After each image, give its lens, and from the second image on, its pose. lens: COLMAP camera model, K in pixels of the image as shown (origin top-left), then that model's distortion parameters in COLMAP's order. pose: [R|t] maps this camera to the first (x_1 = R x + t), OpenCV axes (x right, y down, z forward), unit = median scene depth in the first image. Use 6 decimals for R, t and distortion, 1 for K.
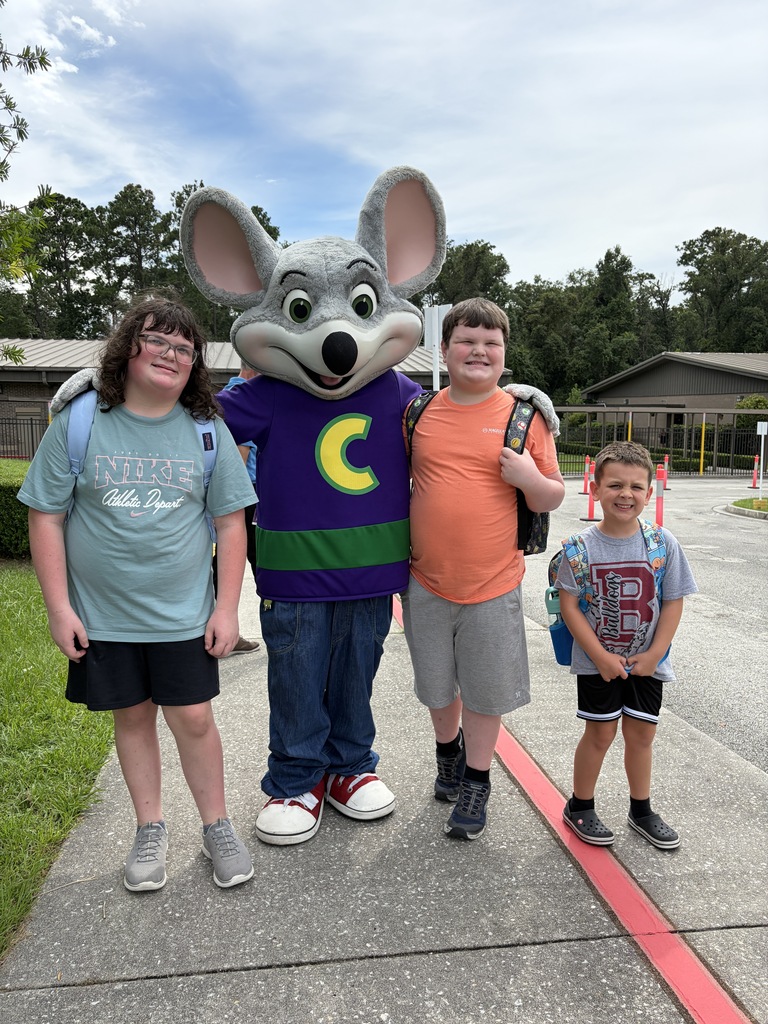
lens RADIAL K [[776.6, 0, 386.0], [0, 776.6, 512.1], [0, 0, 1]] dist [0.037995, -0.043481]
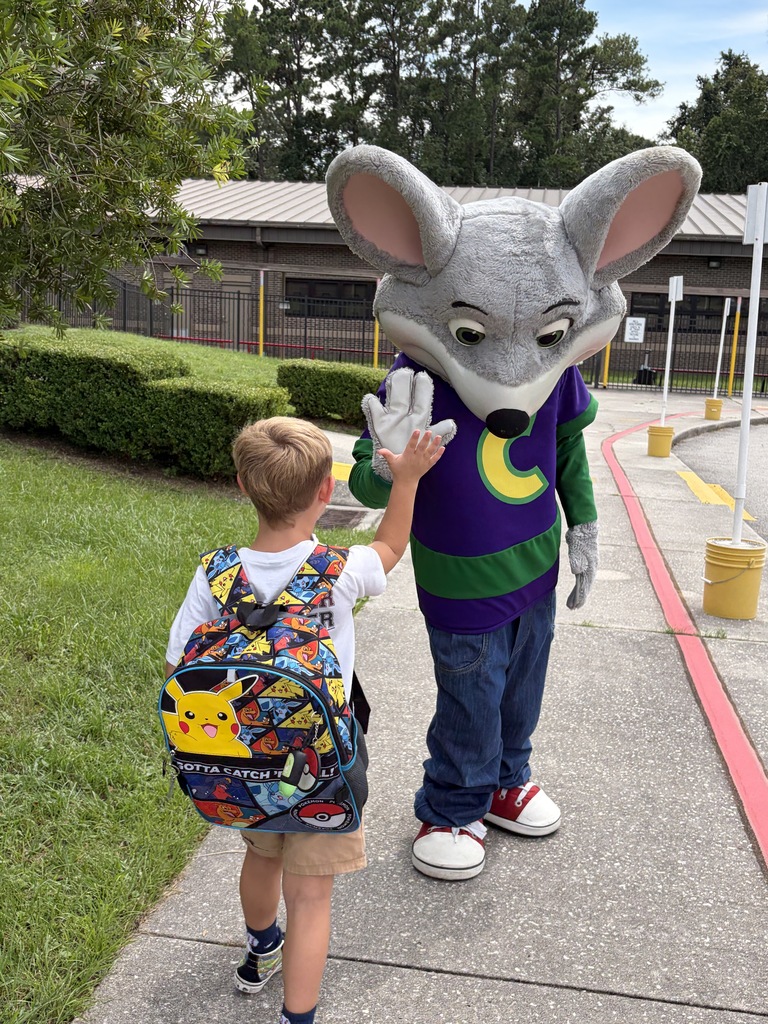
lens RADIAL K [[1129.3, 0, 394.0], [0, 1129.3, 509.4], [0, 0, 1]] dist [0.000308, 0.000000]
pose [[0.956934, 0.090533, -0.275827, 0.007974], [-0.071840, 0.994427, 0.077157, -0.003586], [0.281275, -0.054018, 0.958106, -0.013926]]
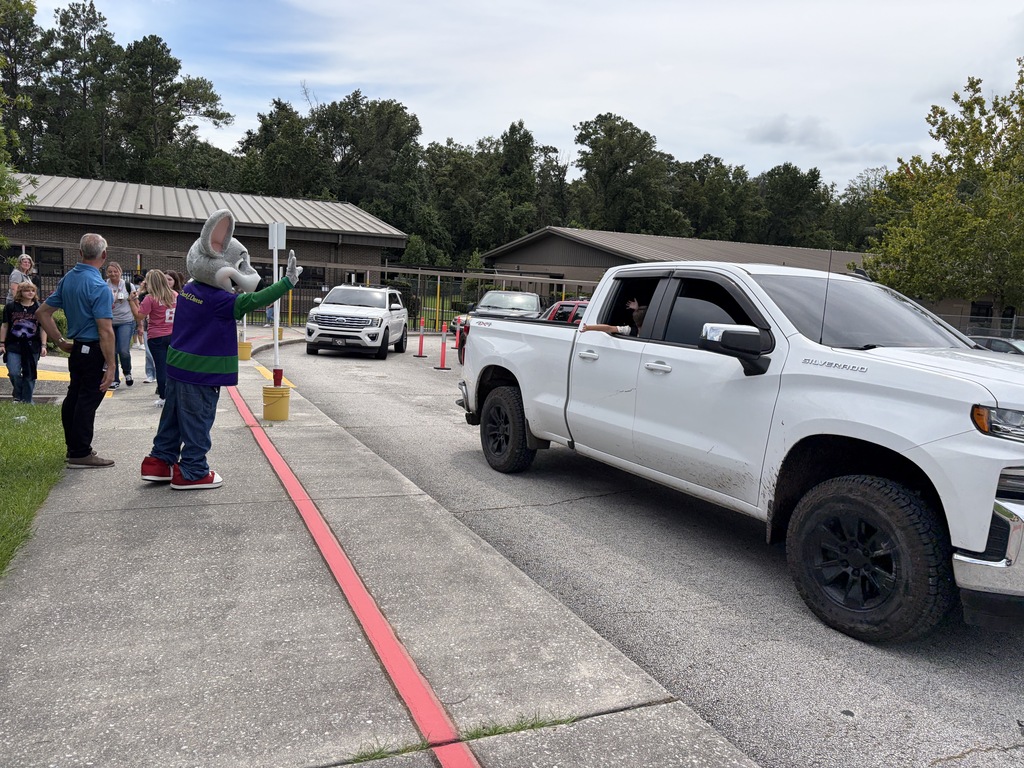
lens RADIAL K [[776.6, 0, 519.3], [0, 776.6, 378.0], [0, 0, 1]] dist [0.037995, -0.043481]
pose [[0.961553, 0.019317, 0.273940, 0.017294], [-0.023632, 0.999643, 0.012461, 0.003001], [-0.273602, -0.018456, 0.961666, -0.104905]]
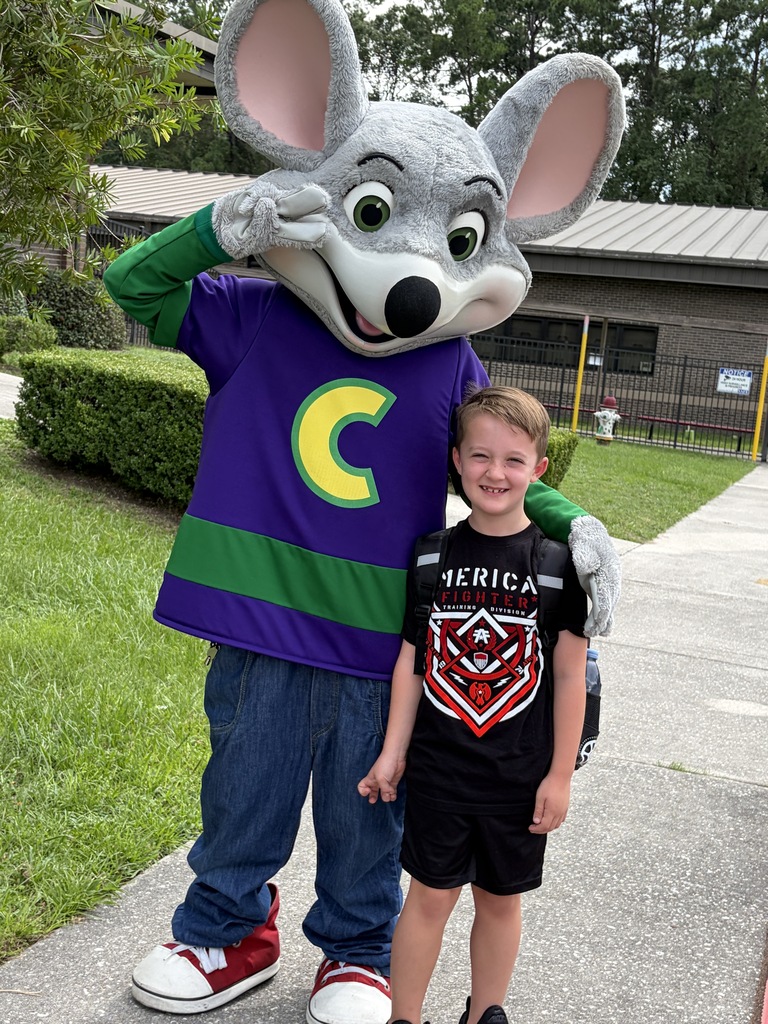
lens RADIAL K [[1440.6, 0, 382.2], [0, 1440.6, 519.5], [0, 0, 1]] dist [0.006976, 0.000000]
pose [[0.888279, 0.146217, -0.435409, 0.025529], [-0.145961, 0.988697, 0.034243, -0.003287], [0.435495, 0.033135, 0.899581, -0.003921]]
